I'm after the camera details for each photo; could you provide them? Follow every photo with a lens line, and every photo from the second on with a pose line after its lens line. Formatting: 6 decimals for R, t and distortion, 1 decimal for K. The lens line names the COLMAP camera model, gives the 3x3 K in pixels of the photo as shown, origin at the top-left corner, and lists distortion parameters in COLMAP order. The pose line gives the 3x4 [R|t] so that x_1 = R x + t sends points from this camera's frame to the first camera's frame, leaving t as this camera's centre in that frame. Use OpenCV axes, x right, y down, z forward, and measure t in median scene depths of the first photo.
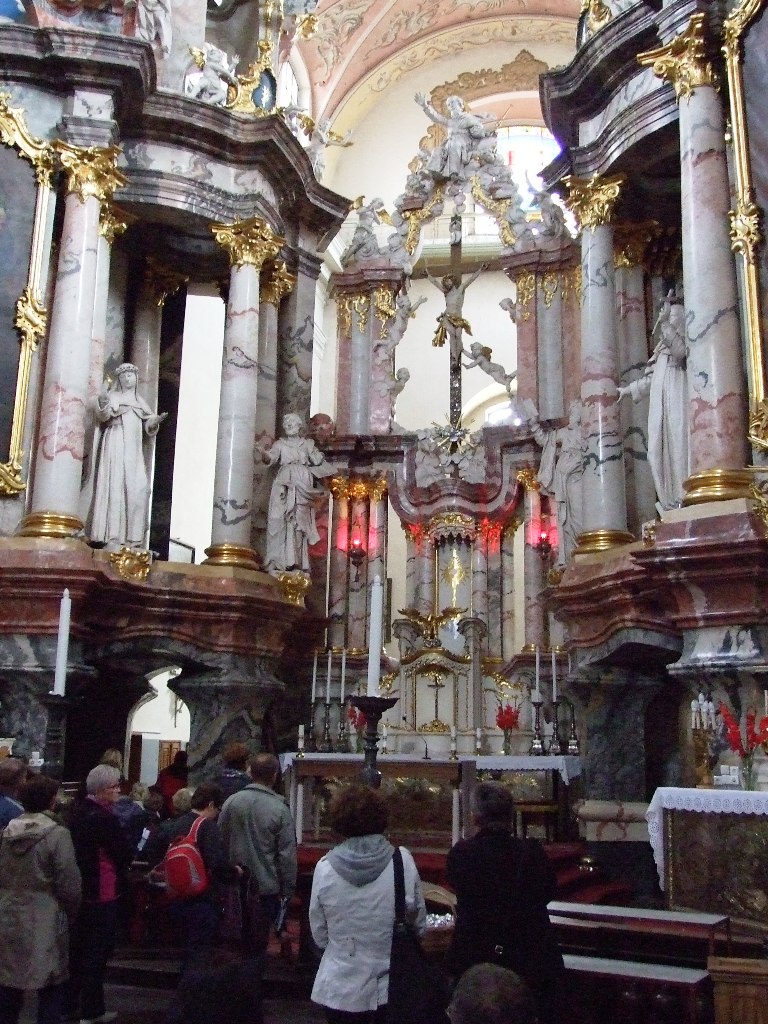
lens RADIAL K [[1030.3, 0, 358.5], [0, 1030.3, 544.8], [0, 0, 1]] dist [0.013275, 0.000000]
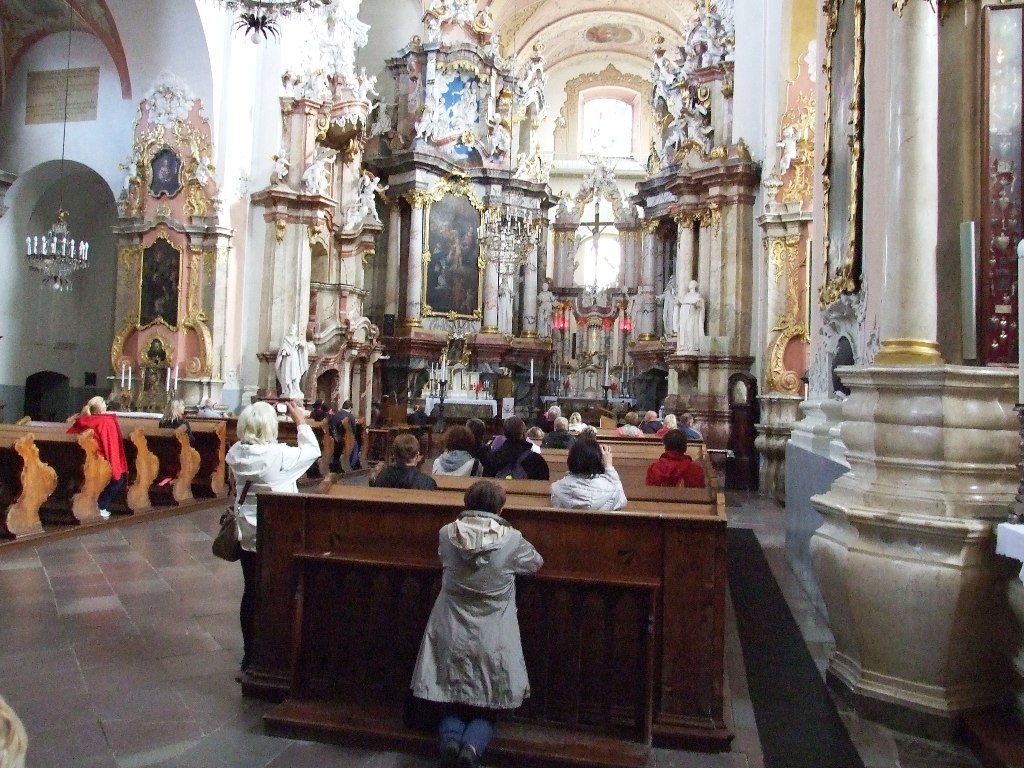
lens RADIAL K [[790.8, 0, 514.7], [0, 790.8, 381.8], [0, 0, 1]] dist [-0.040734, 0.005825]
pose [[0.991577, 0.018256, 0.128224, -0.421159], [-0.041770, 0.982193, 0.183171, -0.252400], [-0.122597, -0.186984, 0.974683, -1.204488]]
